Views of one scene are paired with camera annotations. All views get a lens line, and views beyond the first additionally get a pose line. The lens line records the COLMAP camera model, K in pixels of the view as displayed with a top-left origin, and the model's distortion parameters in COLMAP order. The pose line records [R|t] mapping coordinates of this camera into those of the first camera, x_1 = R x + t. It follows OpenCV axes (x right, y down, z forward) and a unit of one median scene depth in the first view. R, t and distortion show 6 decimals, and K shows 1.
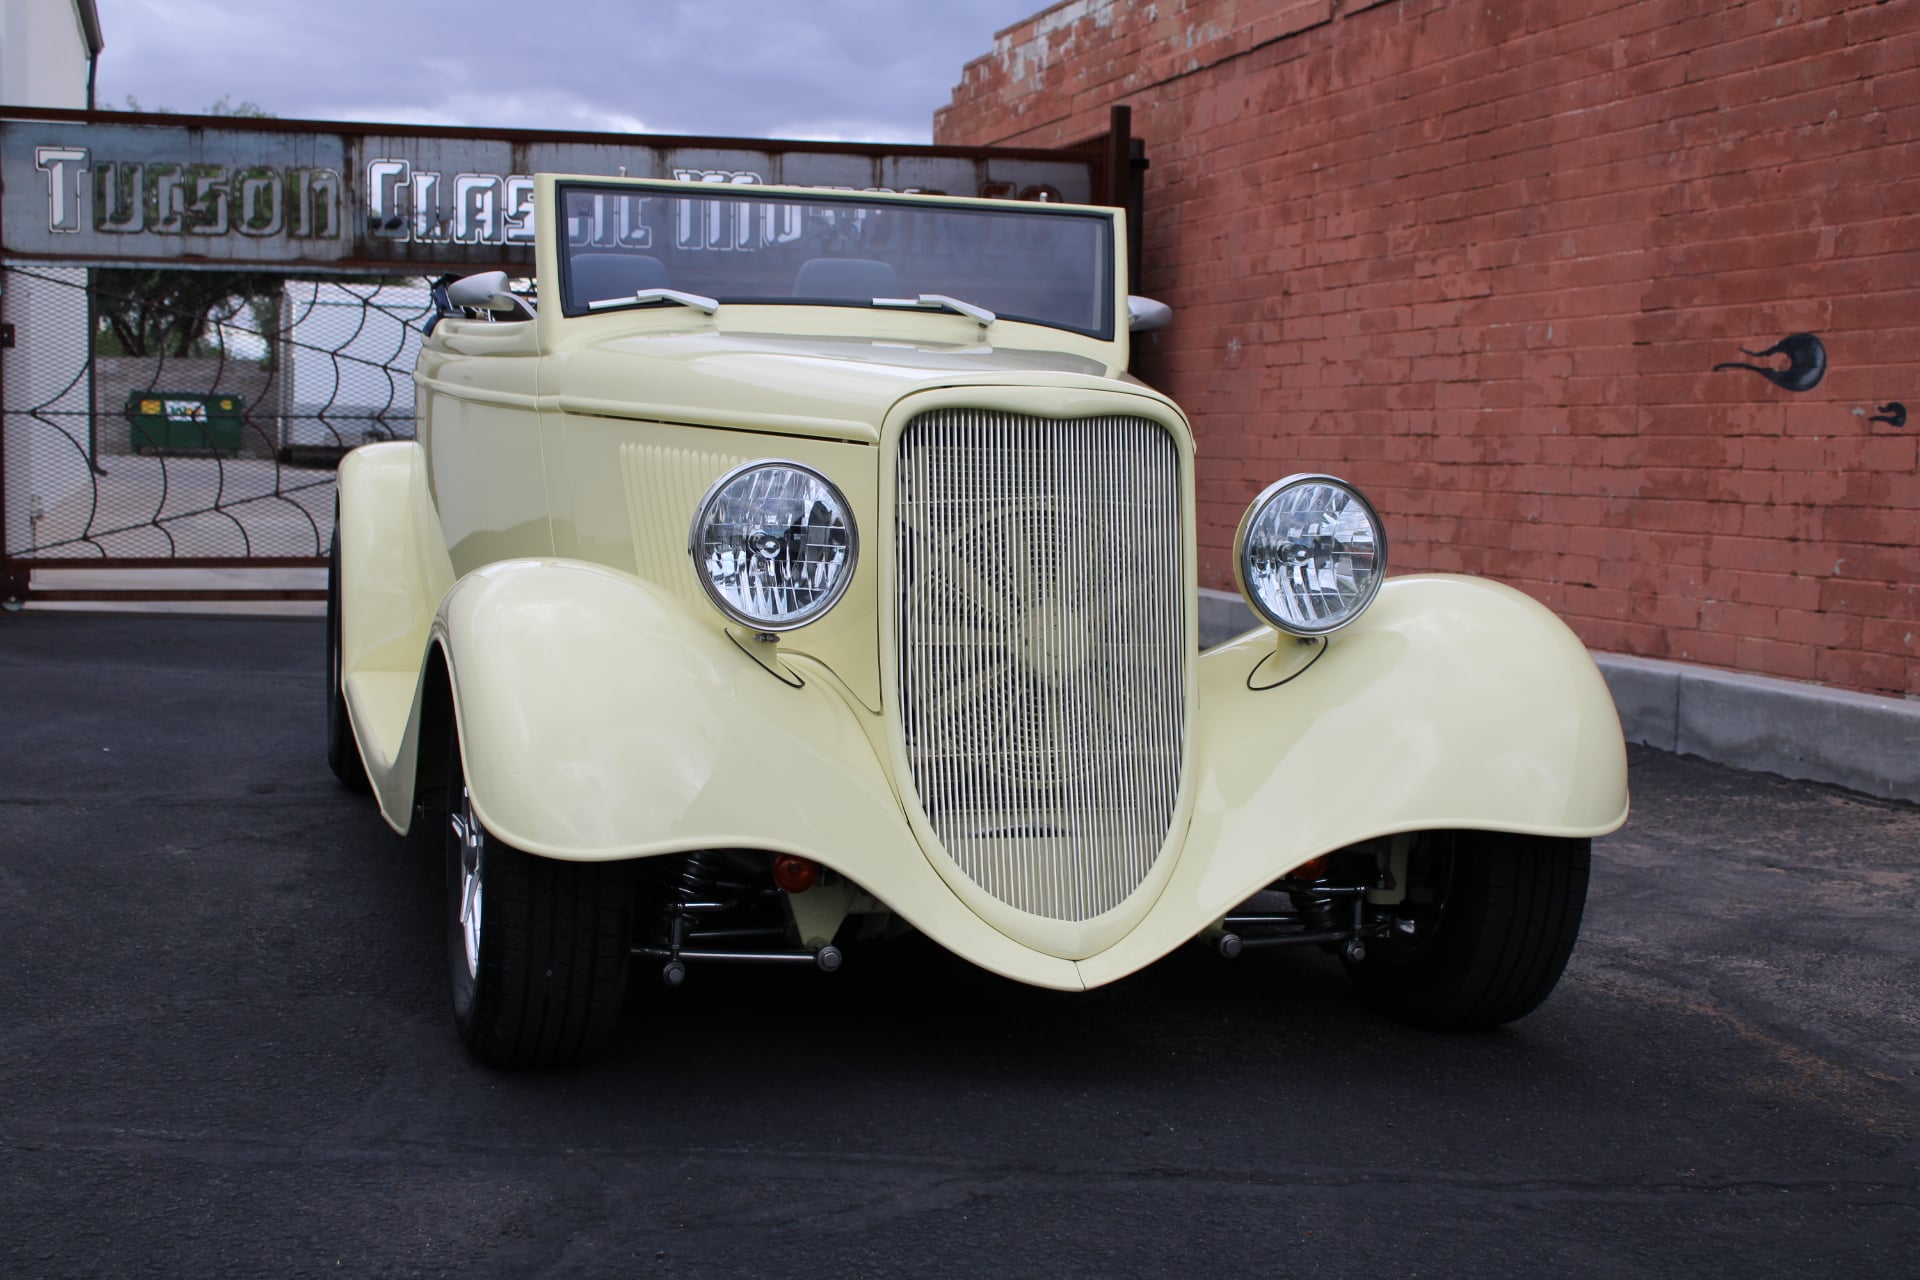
lens RADIAL K [[2503.0, 0, 926.9], [0, 2503.0, 656.0], [0, 0, 1]] dist [-0.024193, 0.000000]
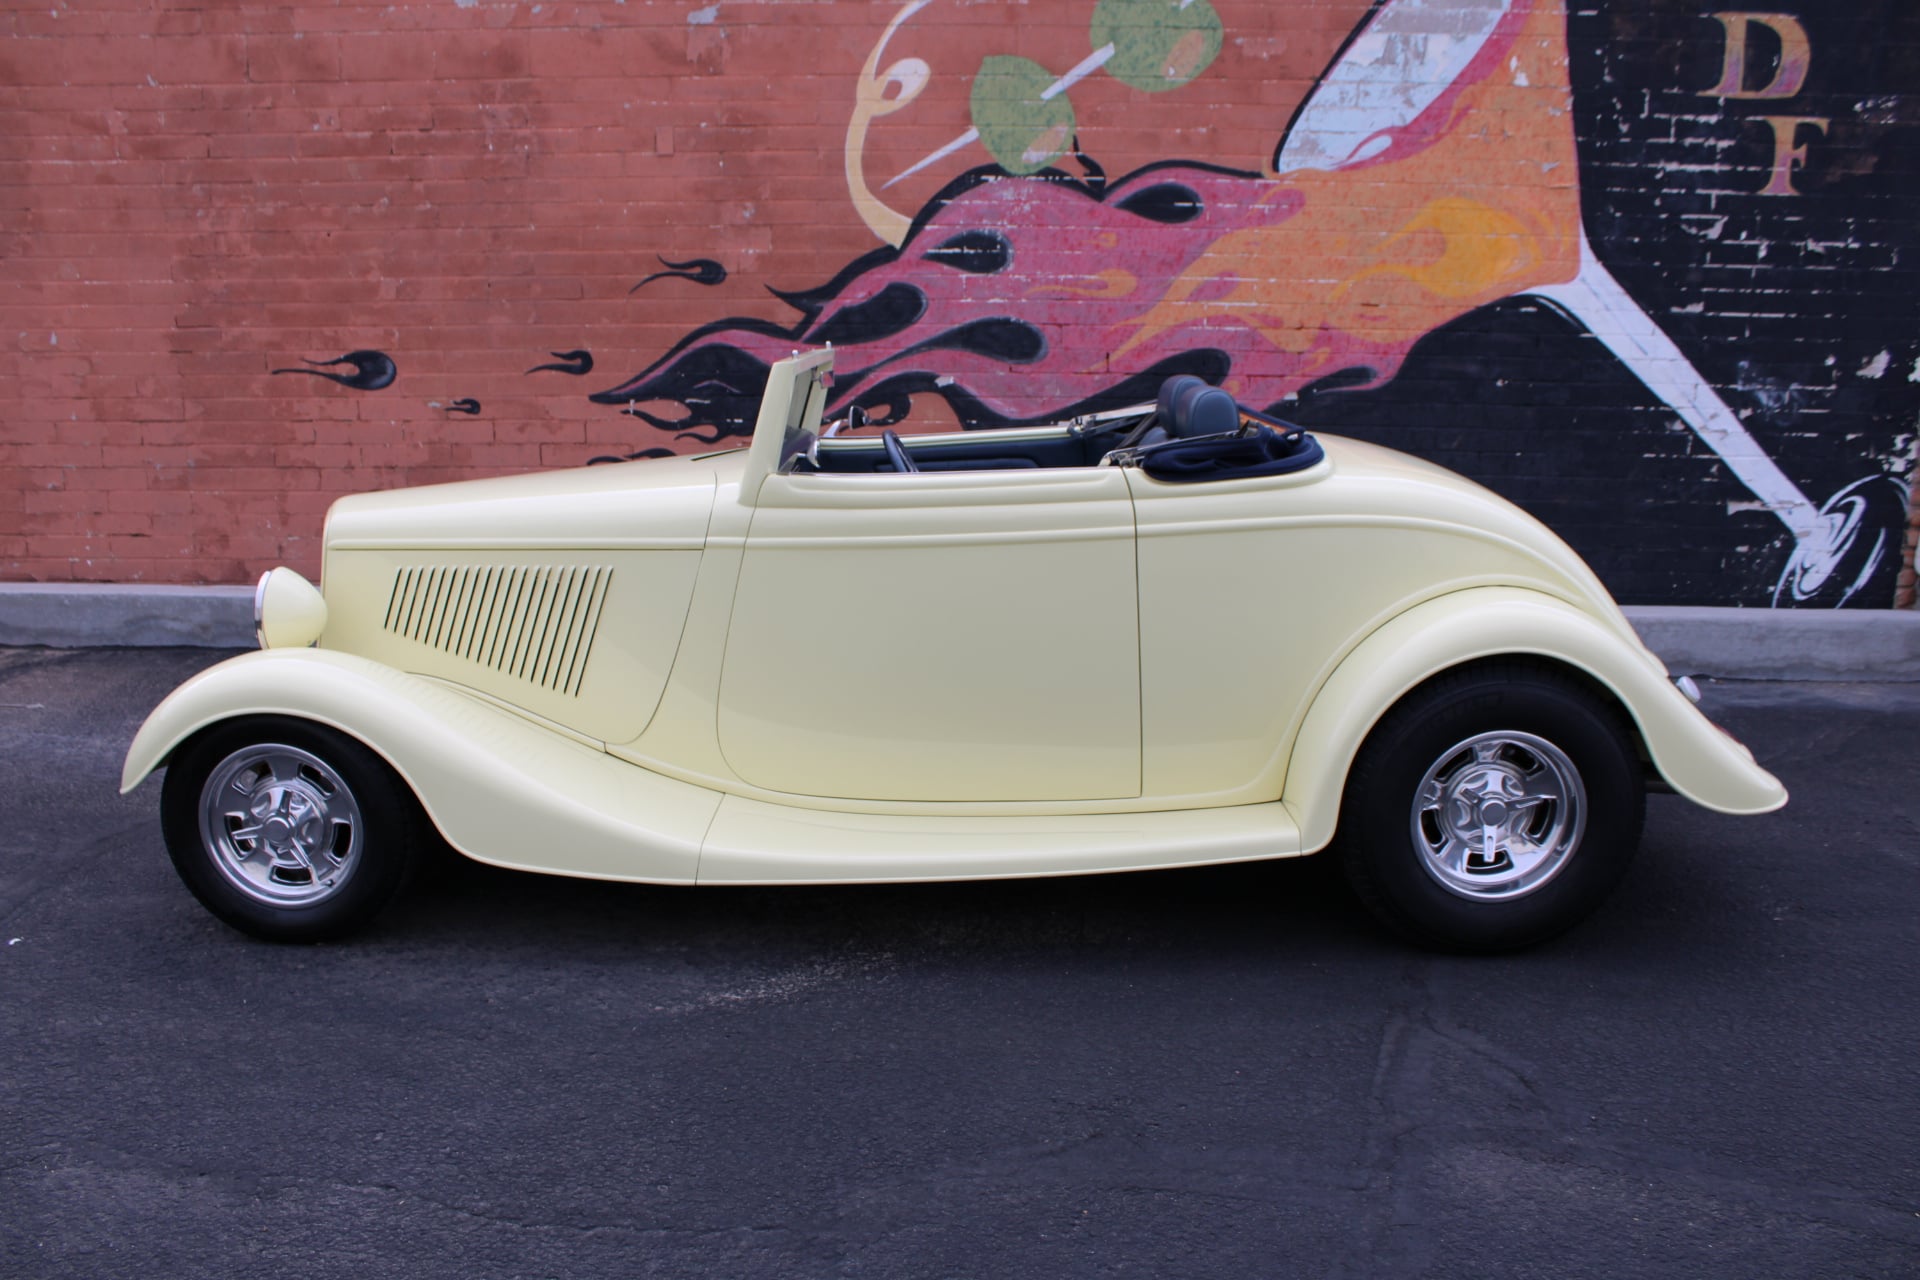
lens RADIAL K [[1593.3, 0, 931.7], [0, 1593.3, 658.8], [0, 0, 1]] dist [-0.164290, 0.151204]
pose [[0.305155, -0.235382, 0.922755, -0.407419], [0.075111, 0.971902, 0.223080, -0.125159], [-0.949336, 0.001235, 0.314260, 0.379707]]
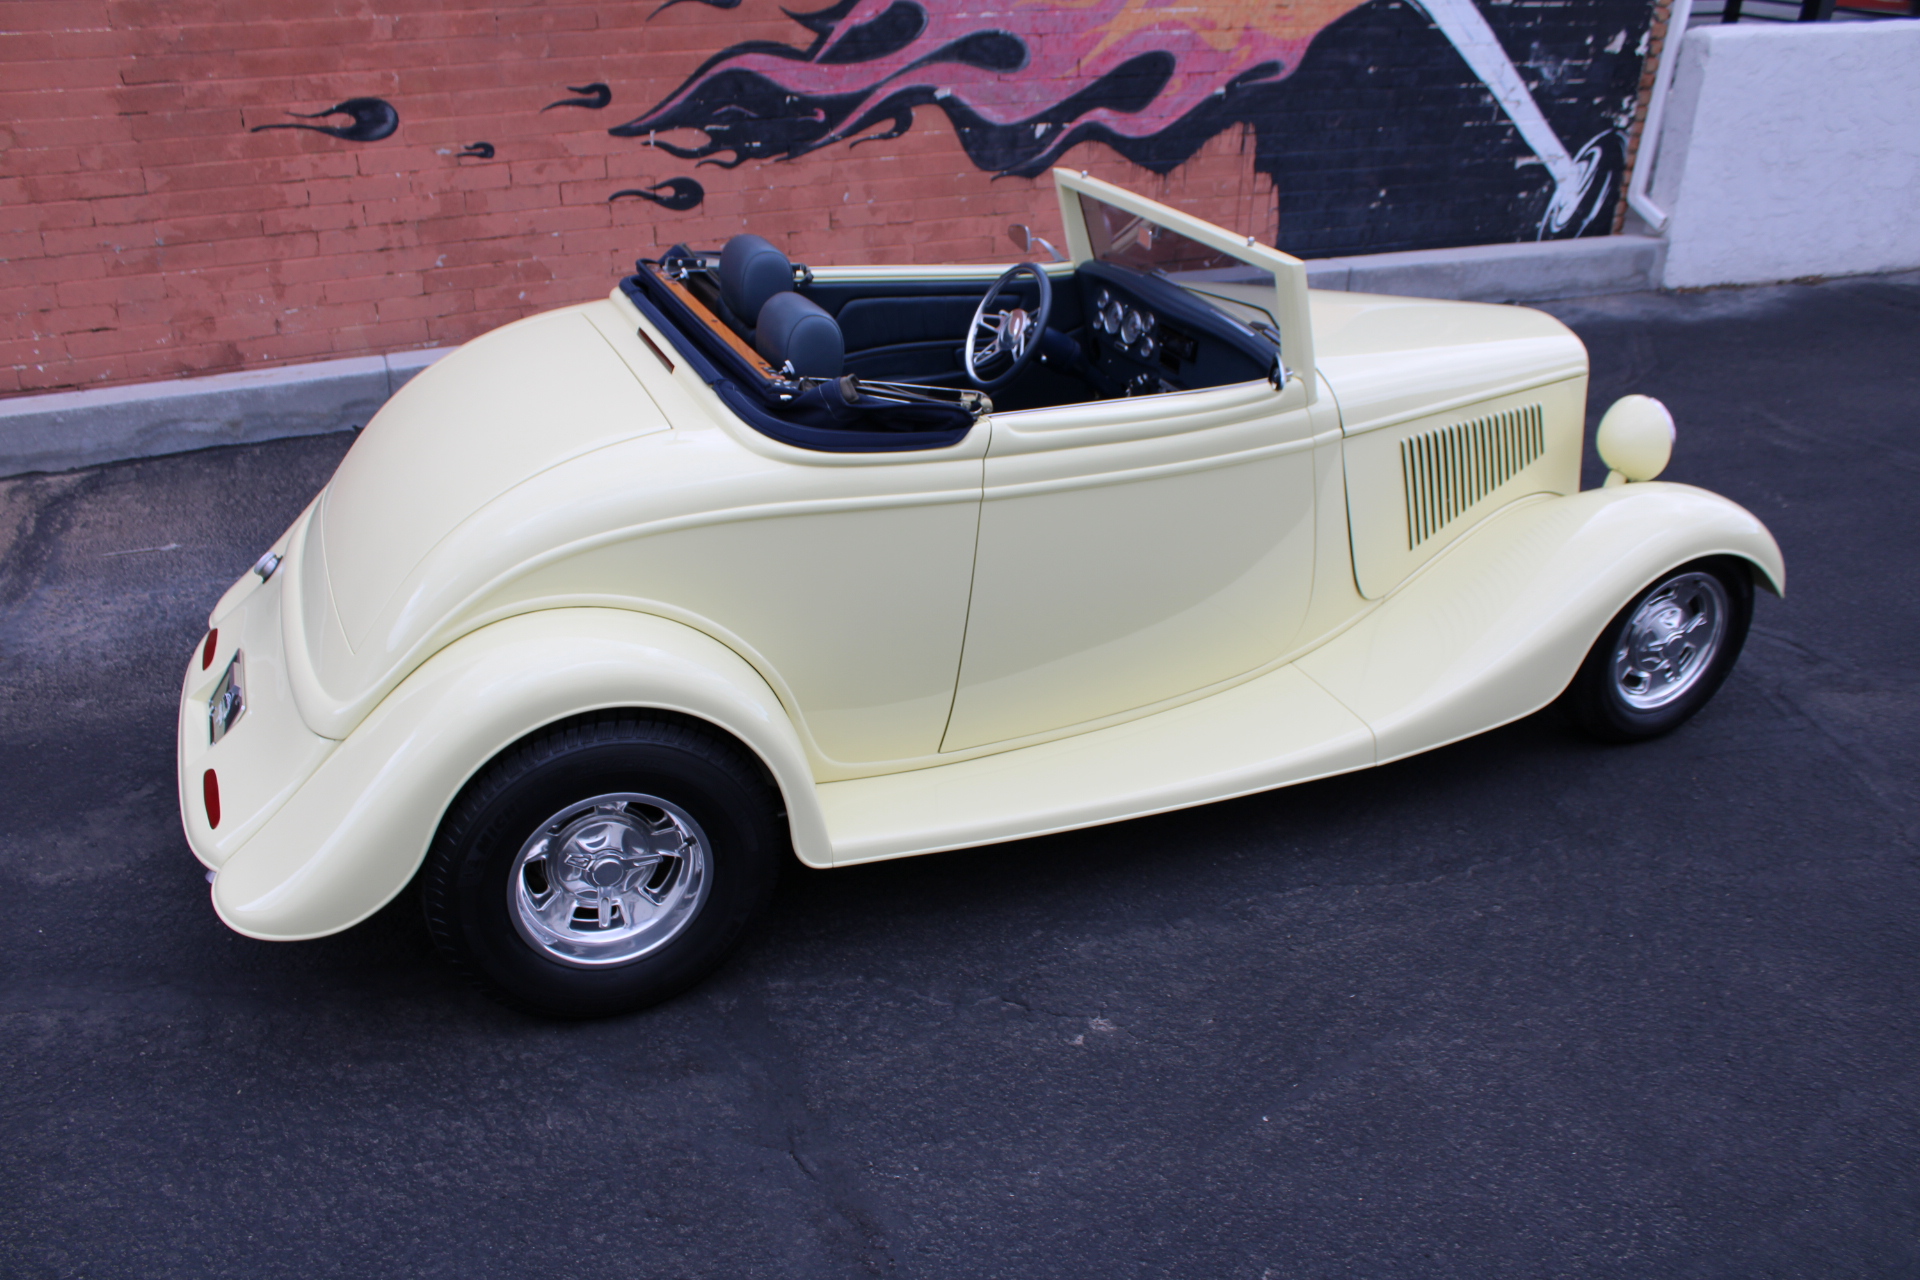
lens RADIAL K [[1596.0, 0, 949.6], [0, 1596.0, 655.9], [0, 0, 1]] dist [-0.161951, 0.141372]
pose [[-0.125912, -0.486487, 0.864567, -0.518380], [0.063487, 0.865765, 0.496407, -0.246474], [-0.990008, 0.117392, -0.078125, 0.746496]]
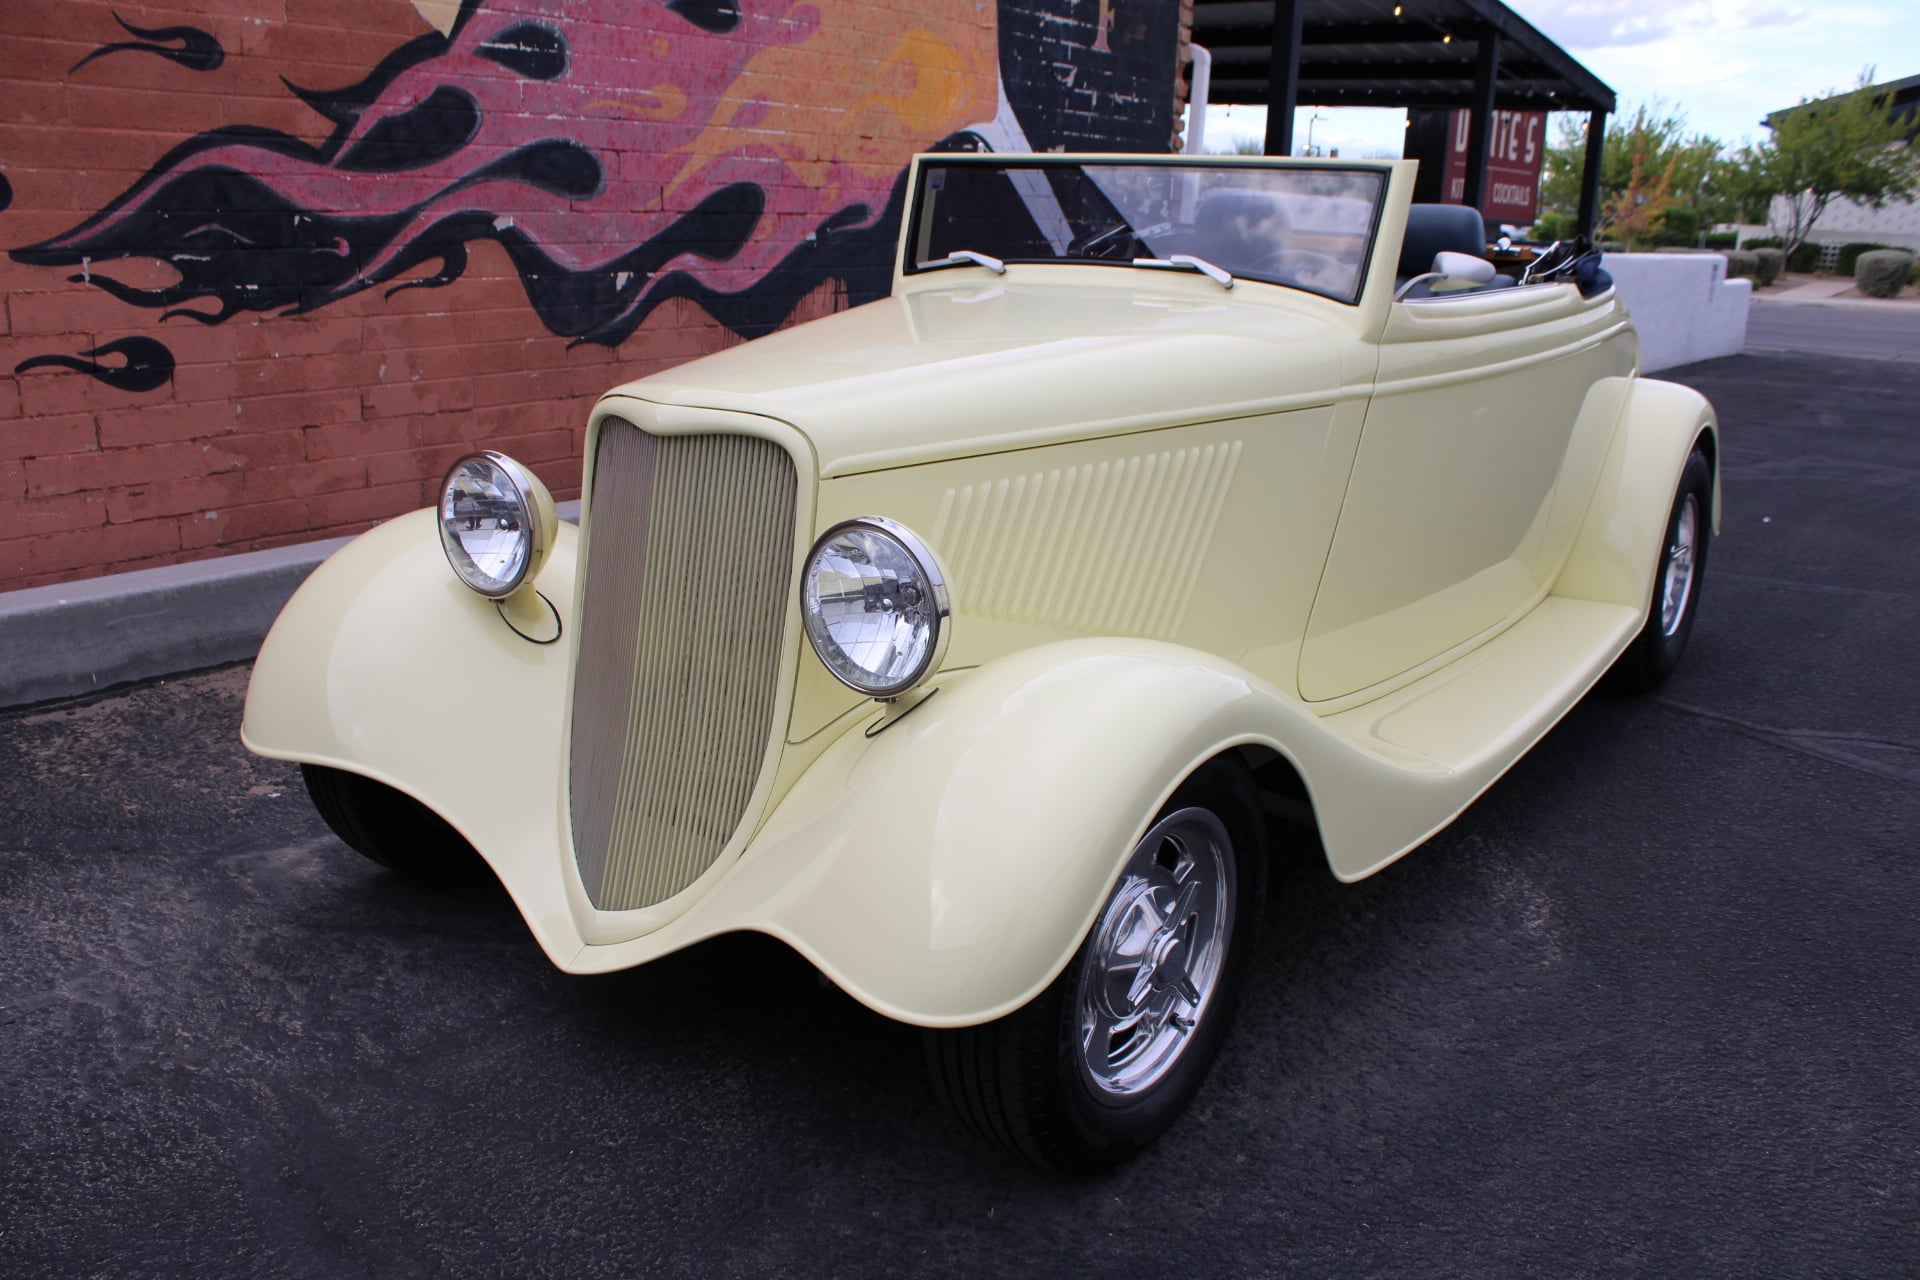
lens RADIAL K [[1590.7, 0, 947.4], [0, 1590.7, 660.0], [0, 0, 1]] dist [-0.156460, 0.134365]
pose [[-0.602475, -0.261979, 0.753917, -0.210000], [0.014988, 0.940715, 0.338866, -0.123911], [-0.797997, 0.215458, -0.562831, 0.891386]]
